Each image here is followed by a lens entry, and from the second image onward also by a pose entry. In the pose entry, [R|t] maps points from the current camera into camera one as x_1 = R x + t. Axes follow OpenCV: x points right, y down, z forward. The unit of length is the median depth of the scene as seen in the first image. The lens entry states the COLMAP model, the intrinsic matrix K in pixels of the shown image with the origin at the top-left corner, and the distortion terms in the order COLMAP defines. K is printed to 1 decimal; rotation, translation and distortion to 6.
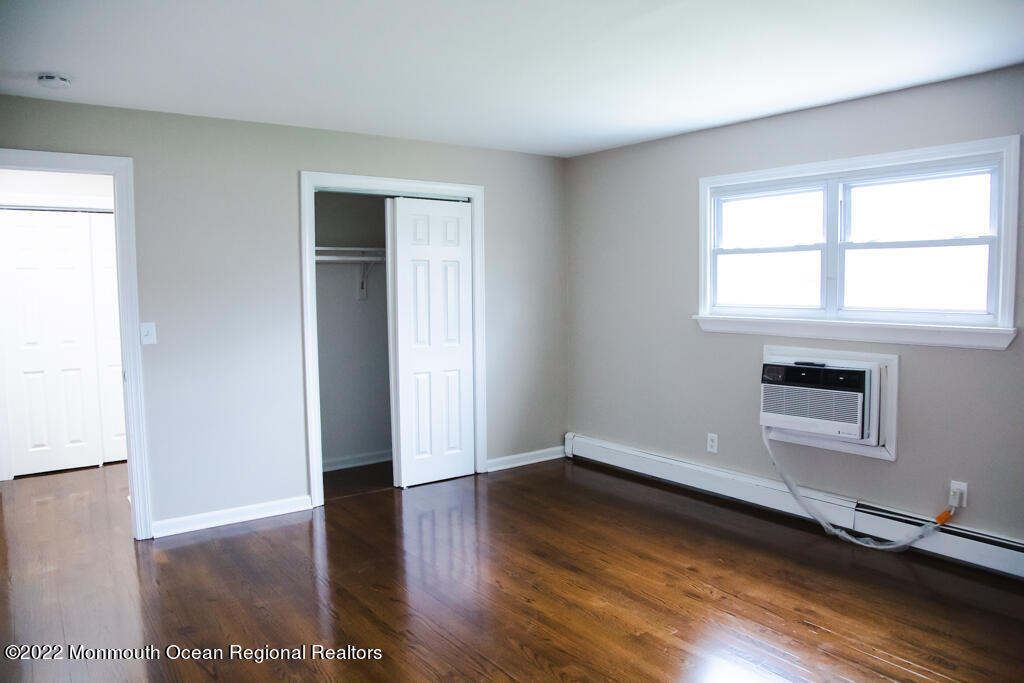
lens RADIAL K [[750.5, 0, 512.0], [0, 750.5, 341.5], [0, 0, 1]] dist [-0.062411, 0.000990]
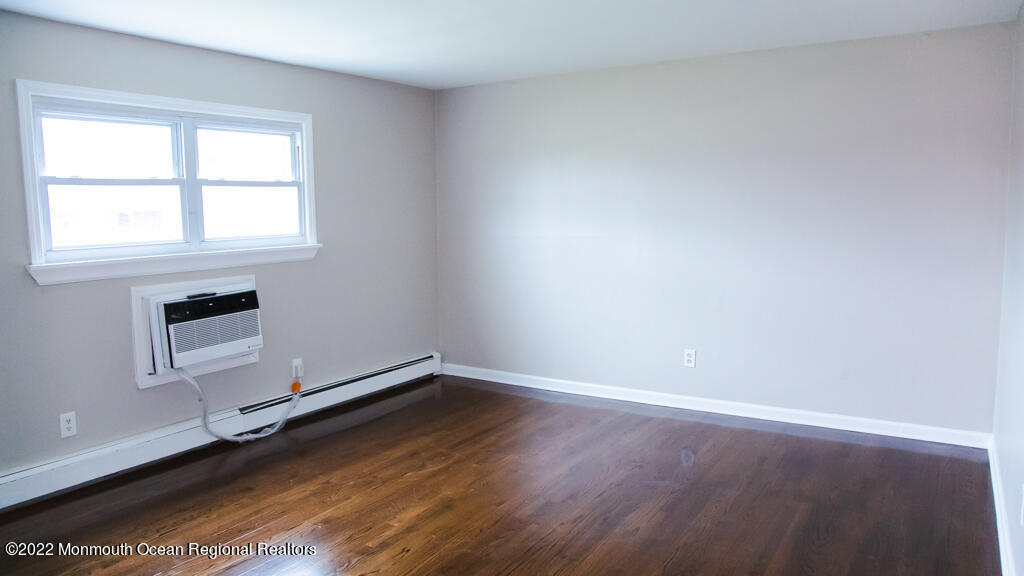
lens RADIAL K [[737.6, 0, 512.0], [0, 737.6, 288.0], [0, 0, 1]] dist [-0.006924, -0.002606]
pose [[-0.358779, -0.086376, 0.929418, -0.712059], [0.101560, 0.986186, 0.130856, -0.070220], [-0.927881, 0.141340, -0.345050, 0.953041]]
